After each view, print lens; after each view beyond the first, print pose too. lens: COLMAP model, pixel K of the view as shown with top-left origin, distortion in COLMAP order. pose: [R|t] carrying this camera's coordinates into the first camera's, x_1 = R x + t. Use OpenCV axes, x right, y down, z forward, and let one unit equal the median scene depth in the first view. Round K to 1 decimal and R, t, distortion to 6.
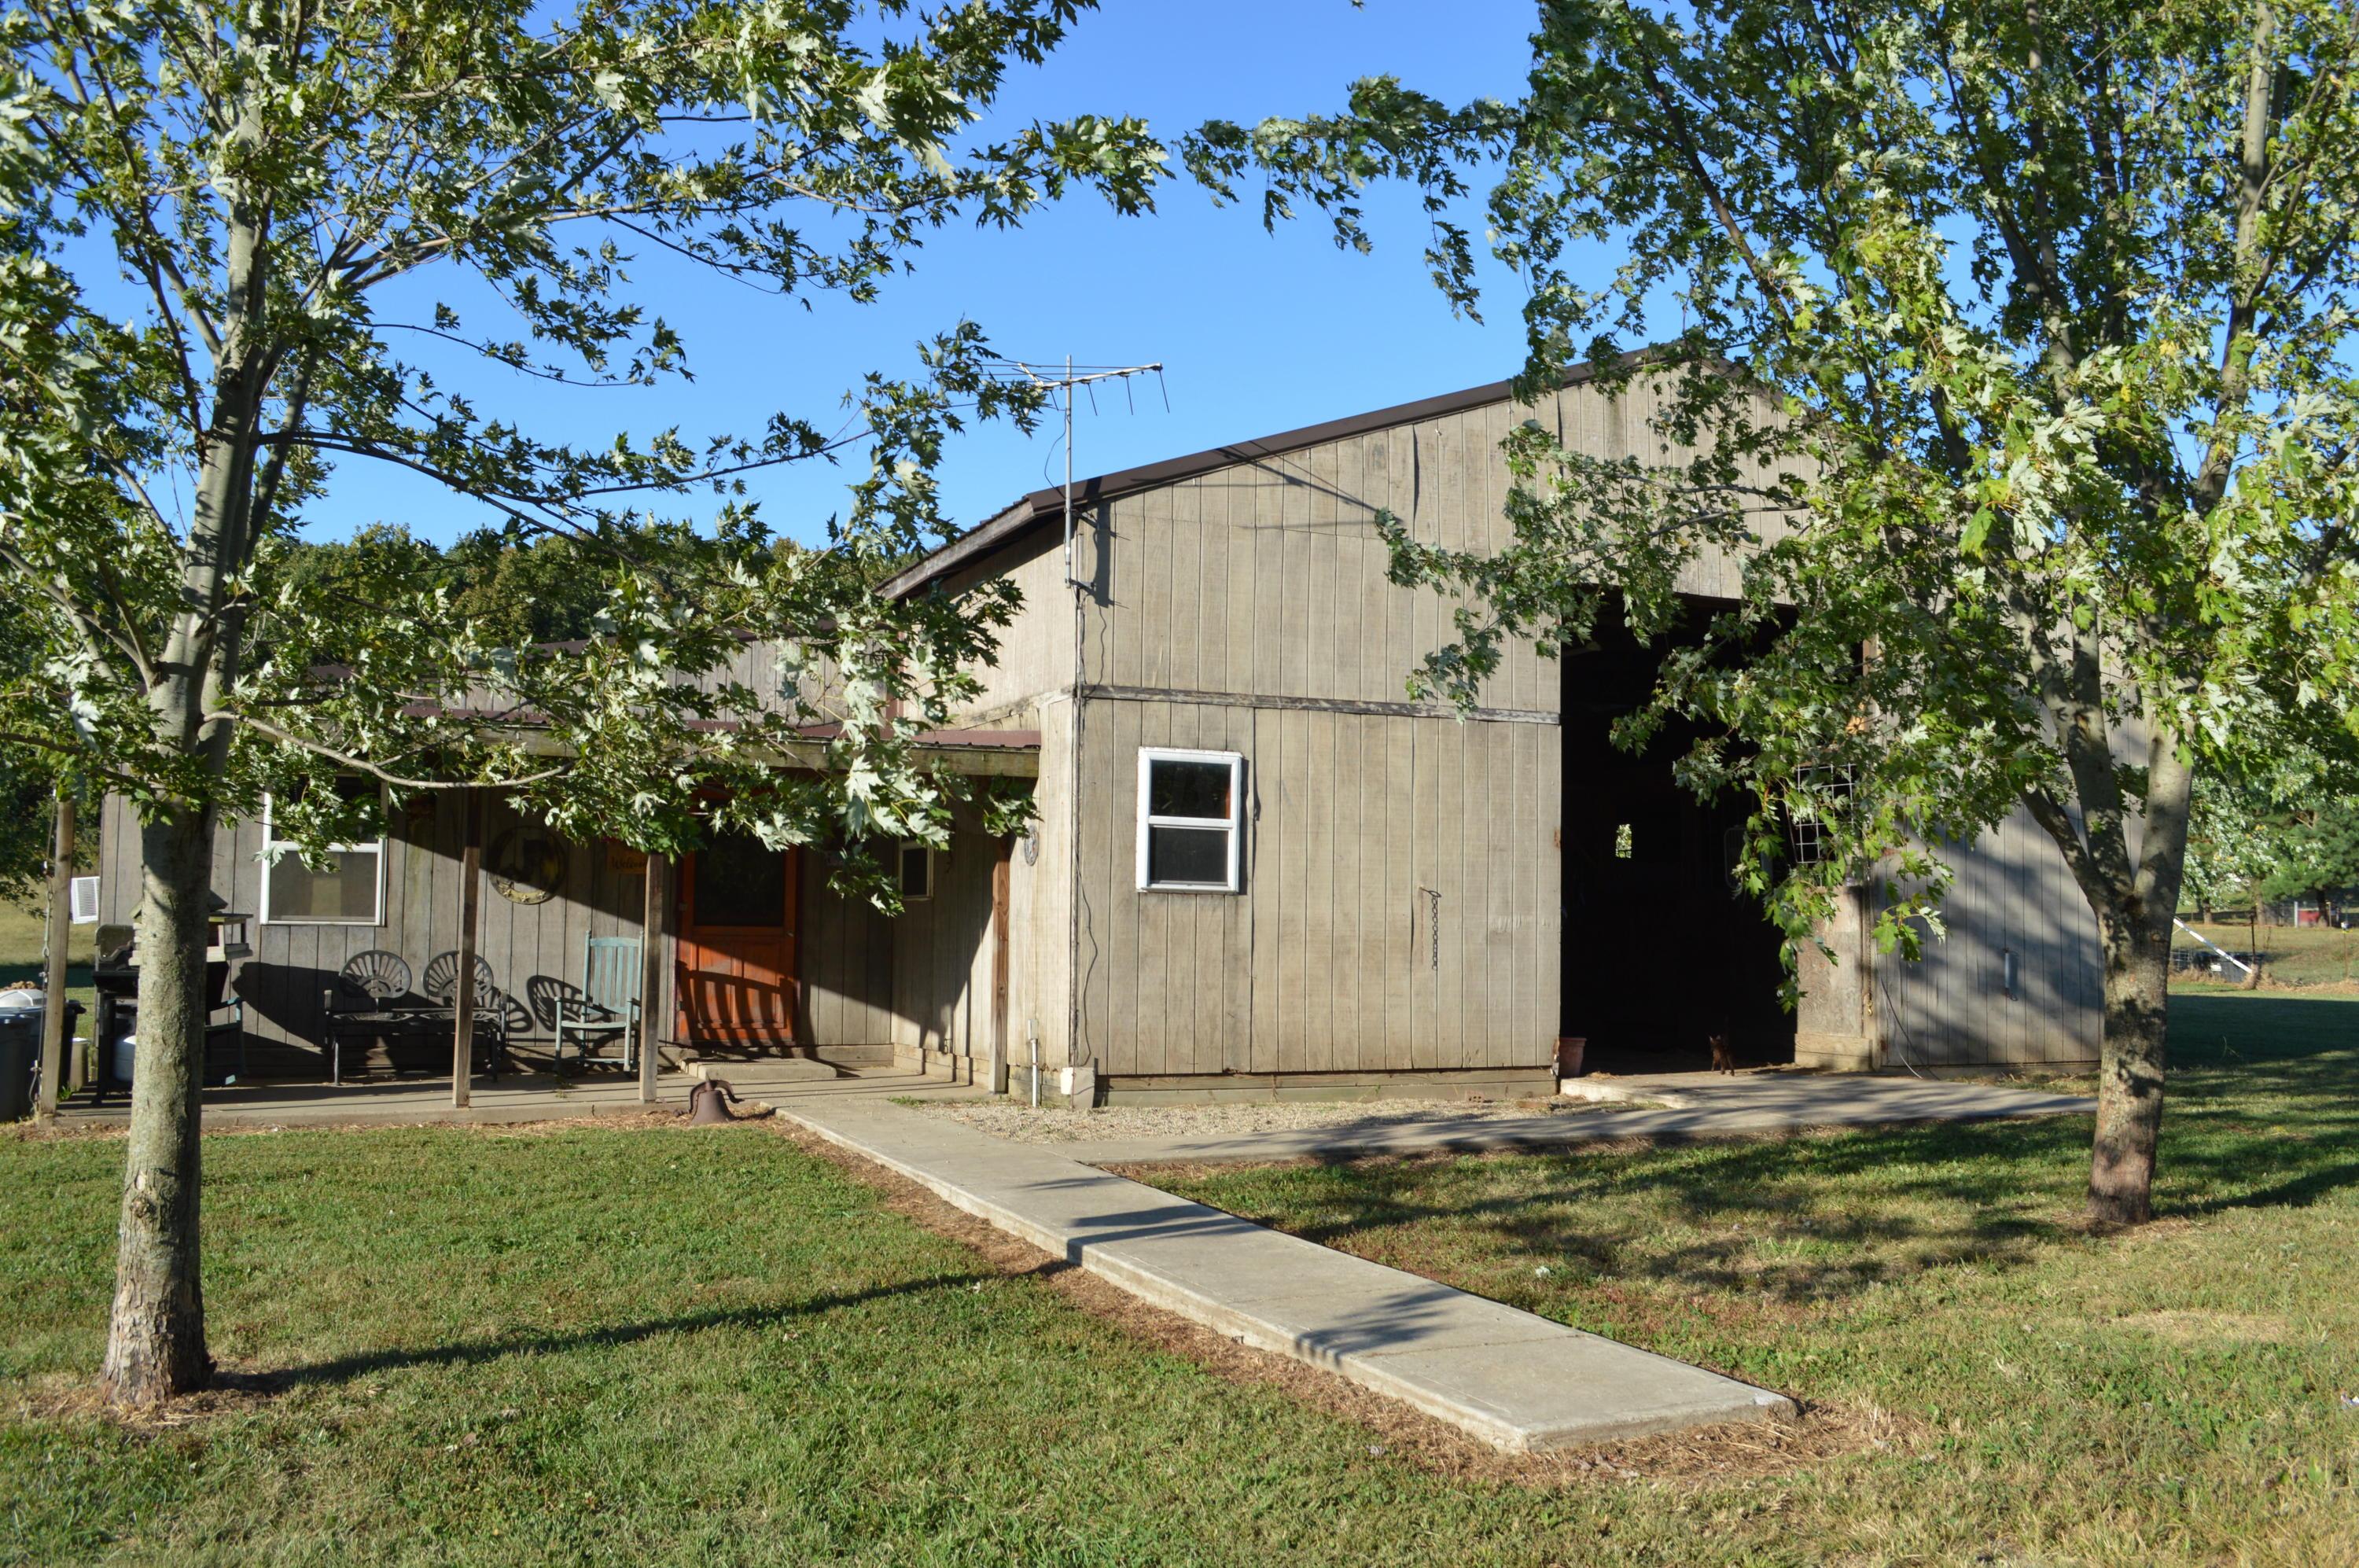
lens RADIAL K [[2089.7, 0, 1183.0], [0, 2089.7, 811.9], [0, 0, 1]] dist [-0.060581, -0.003761]
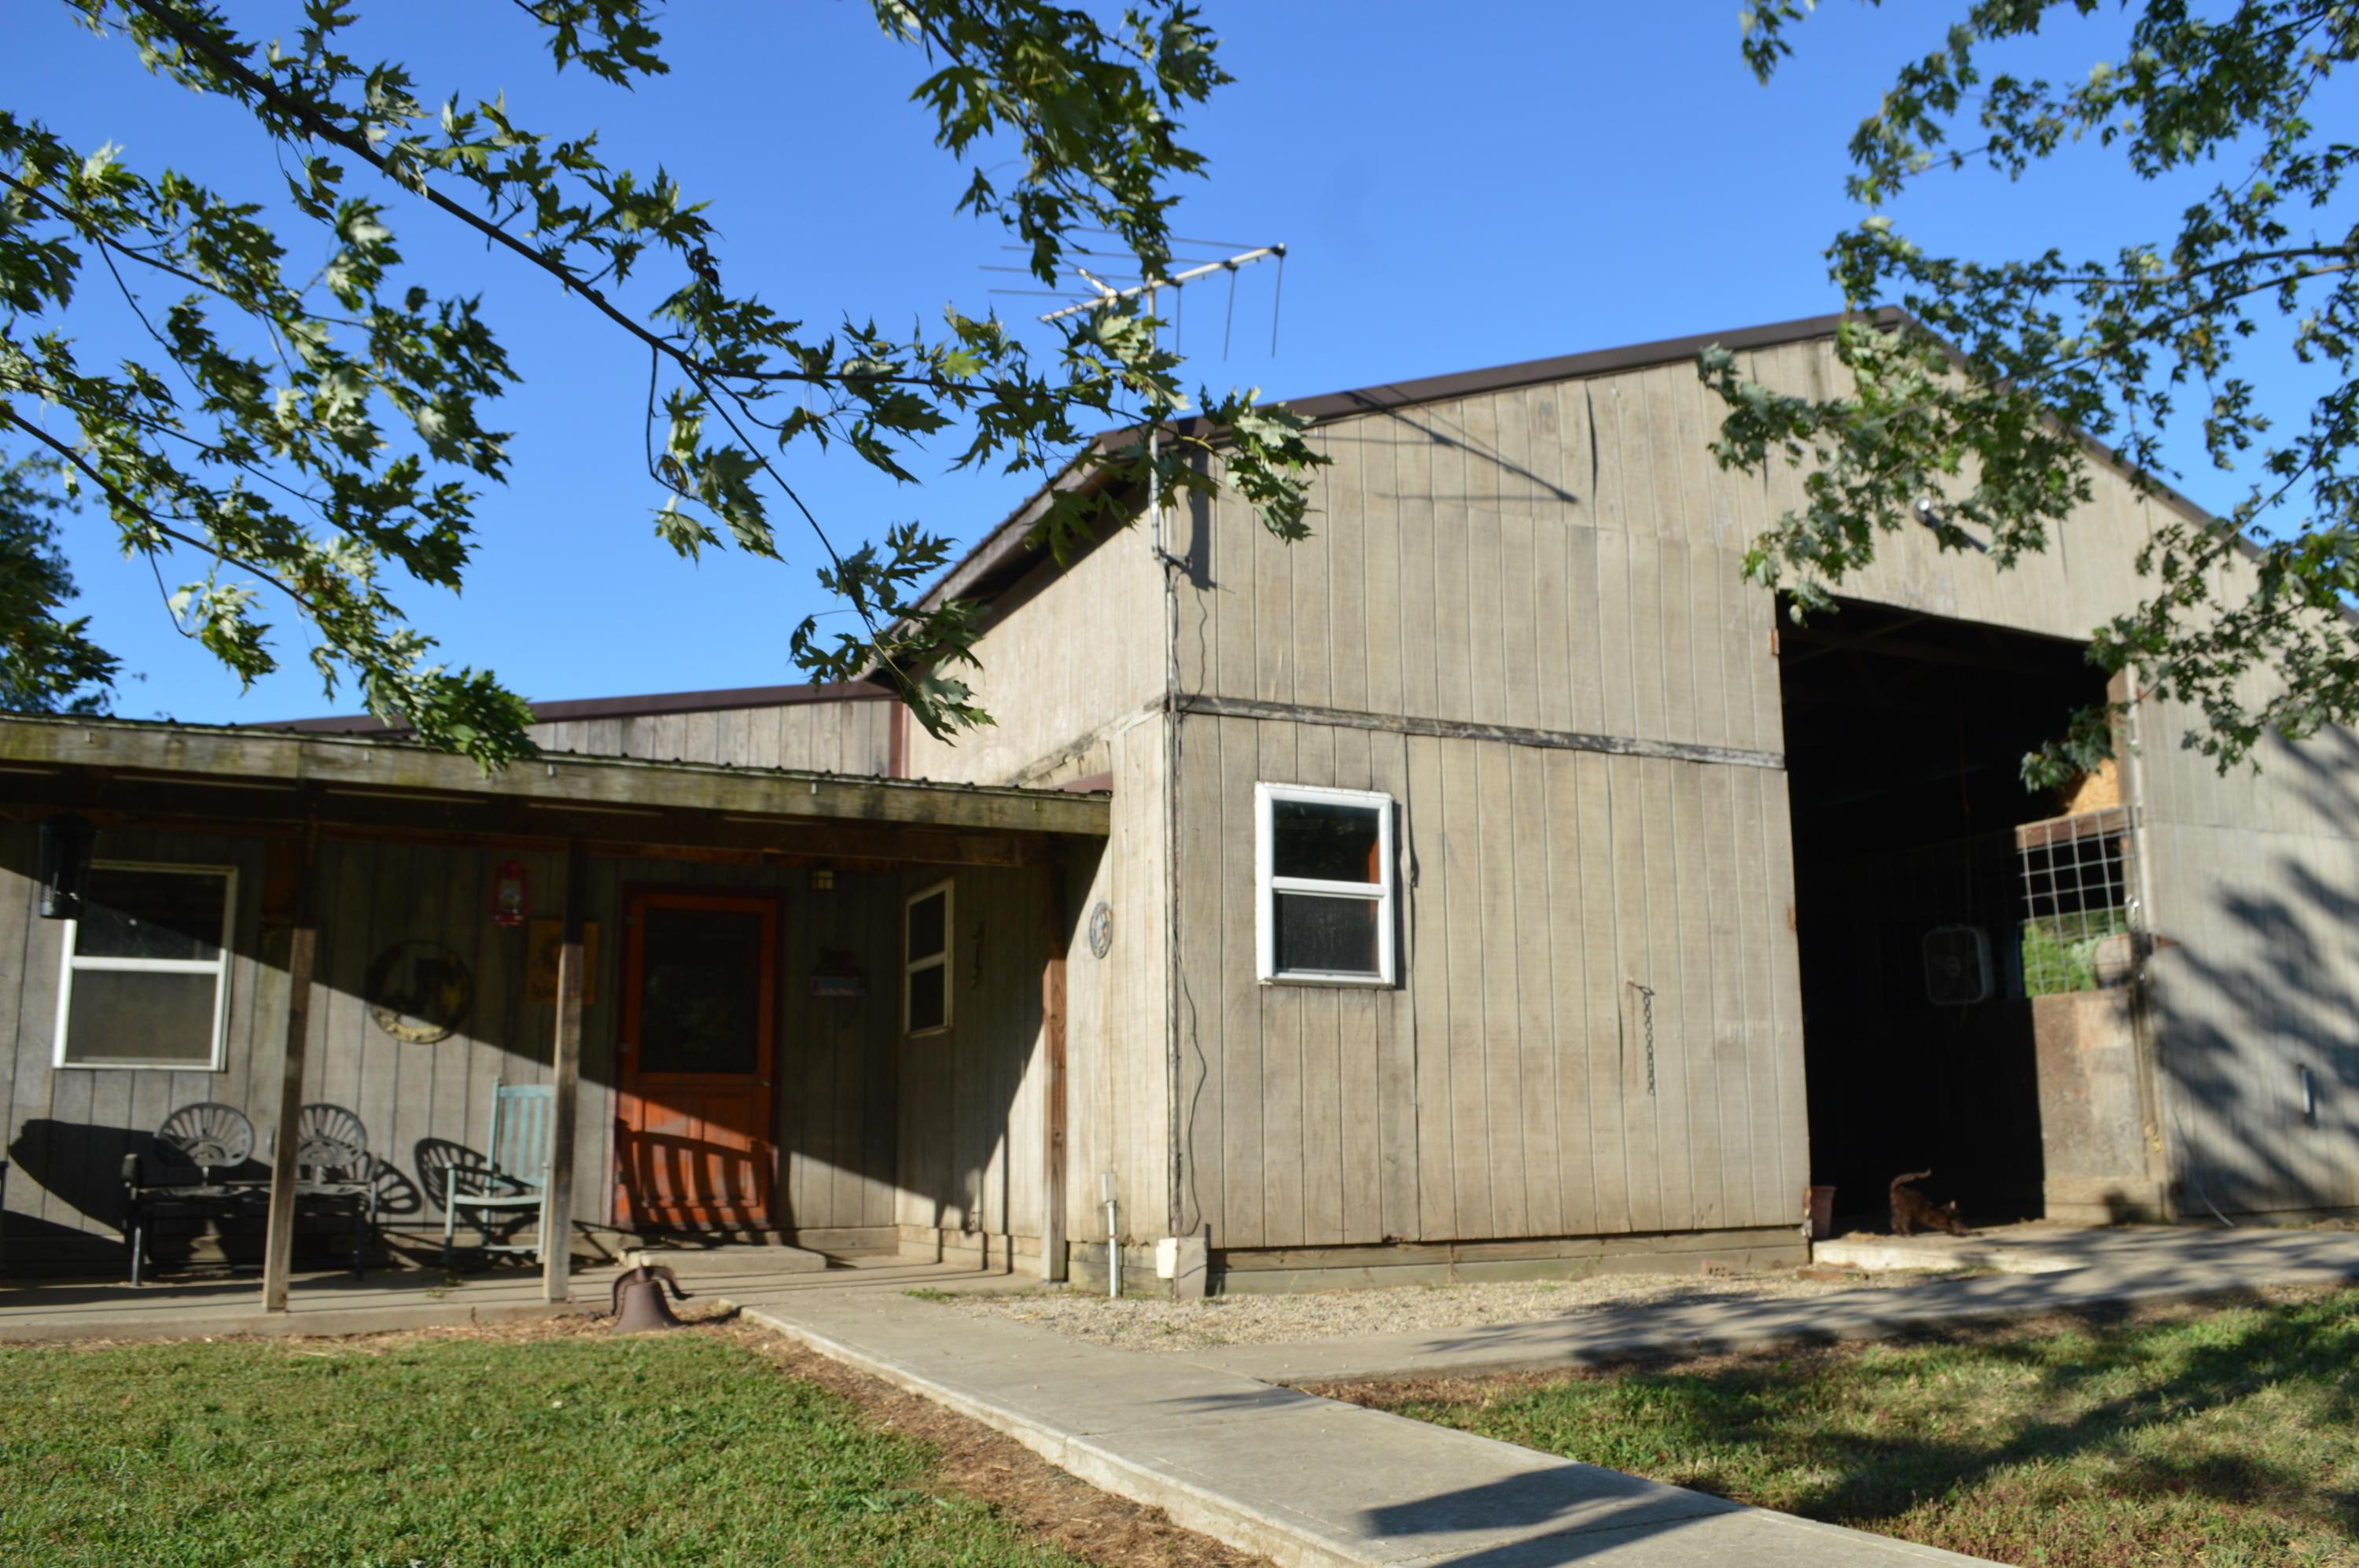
lens RADIAL K [[1897.9, 0, 1190.6], [0, 1897.9, 810.7], [0, 0, 1]] dist [-0.077588, 0.008443]
pose [[0.999274, -0.014640, 0.035176, -0.063590], [0.018770, 0.992583, -0.120109, 0.054121], [-0.033157, 0.120682, 0.992137, 0.342817]]
